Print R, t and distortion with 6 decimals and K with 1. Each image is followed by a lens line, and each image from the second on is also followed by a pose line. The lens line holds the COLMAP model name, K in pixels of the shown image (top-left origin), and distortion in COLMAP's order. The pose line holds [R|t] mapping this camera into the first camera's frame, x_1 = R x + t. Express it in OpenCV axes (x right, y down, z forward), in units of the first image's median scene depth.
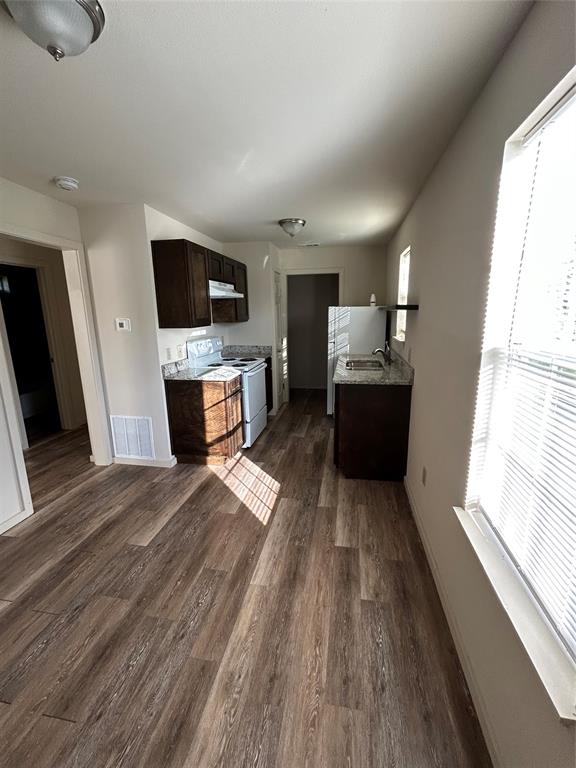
lens RADIAL K [[336.5, 0, 287.8], [0, 336.5, 384.0], [0, 0, 1]] dist [-0.000097, 0.000062]
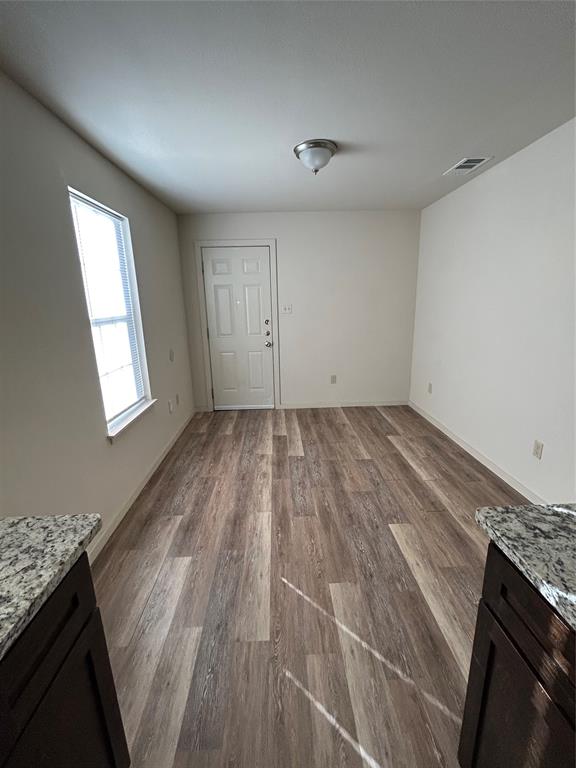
lens RADIAL K [[336.5, 0, 287.3], [0, 336.5, 383.3], [0, 0, 1]] dist [-0.000097, 0.000062]
pose [[-0.975915, 0.088427, -0.199425, 0.034189], [-0.009187, 0.896690, 0.442563, -0.376760], [0.217957, 0.433736, -0.874281, 1.866270]]
